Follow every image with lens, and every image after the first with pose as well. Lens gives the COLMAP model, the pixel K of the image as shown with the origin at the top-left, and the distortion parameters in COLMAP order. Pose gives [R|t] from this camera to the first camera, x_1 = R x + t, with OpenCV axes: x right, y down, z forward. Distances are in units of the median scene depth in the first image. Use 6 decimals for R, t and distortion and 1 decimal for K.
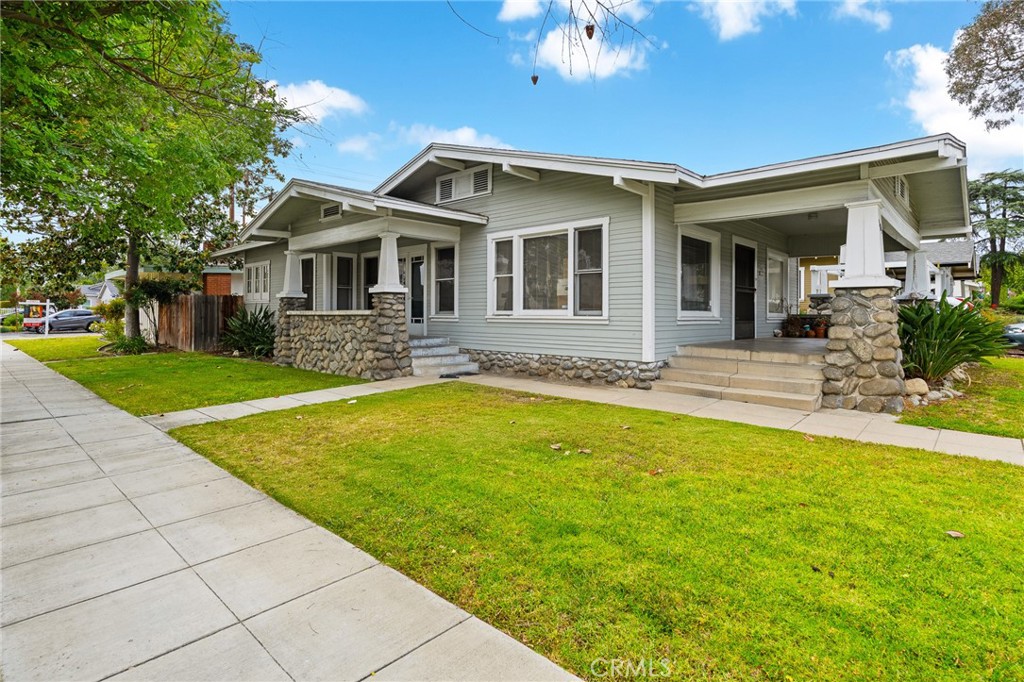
lens RADIAL K [[515.9, 0, 540.1], [0, 515.9, 311.4], [0, 0, 1]] dist [0.000851, -0.000044]
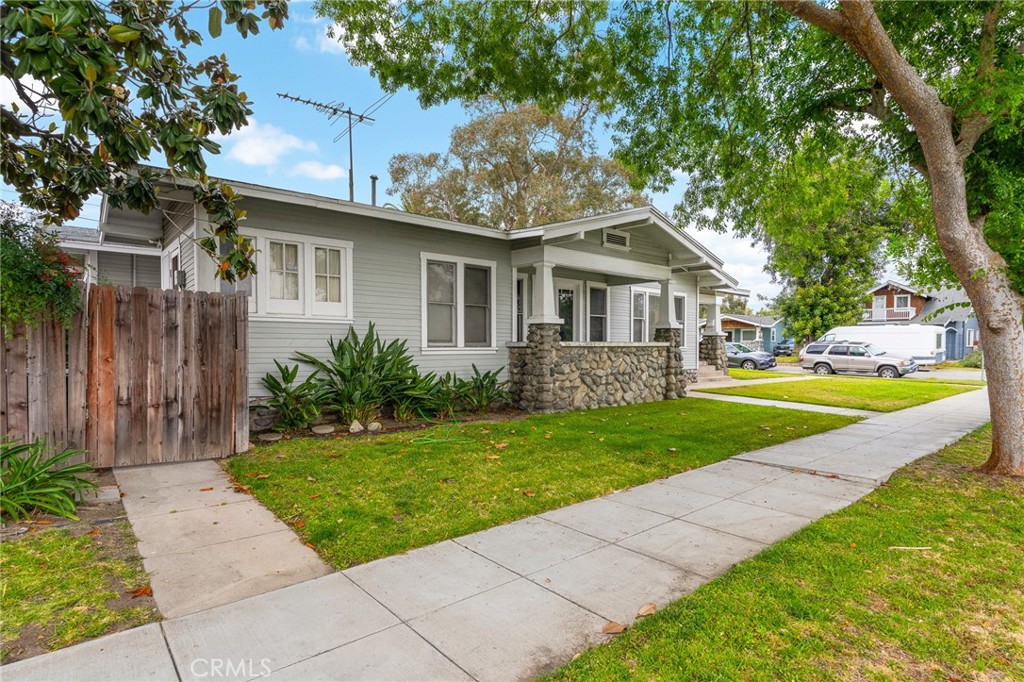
lens RADIAL K [[516.4, 0, 517.6], [0, 516.4, 351.8], [0, 0, 1]] dist [-0.001021, -0.000445]
pose [[0.139017, -0.009289, 0.990246, -1.602780], [-0.005907, 0.999930, 0.010209, 0.009280], [-0.990272, -0.007268, 0.138952, 1.203384]]
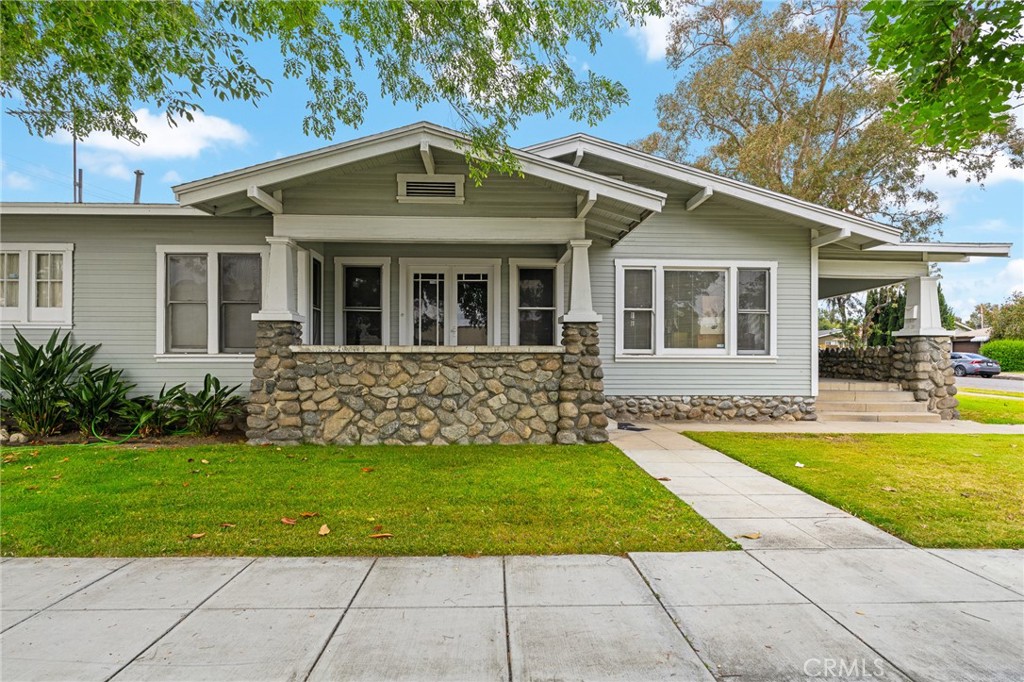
lens RADIAL K [[516.4, 0, 517.6], [0, 516.4, 351.8], [0, 0, 1]] dist [-0.001021, -0.000445]
pose [[0.723070, 0.006298, 0.690746, -0.879949], [-0.006707, 0.999975, -0.002096, 0.007067], [-0.690742, -0.003118, 0.723095, 0.538272]]
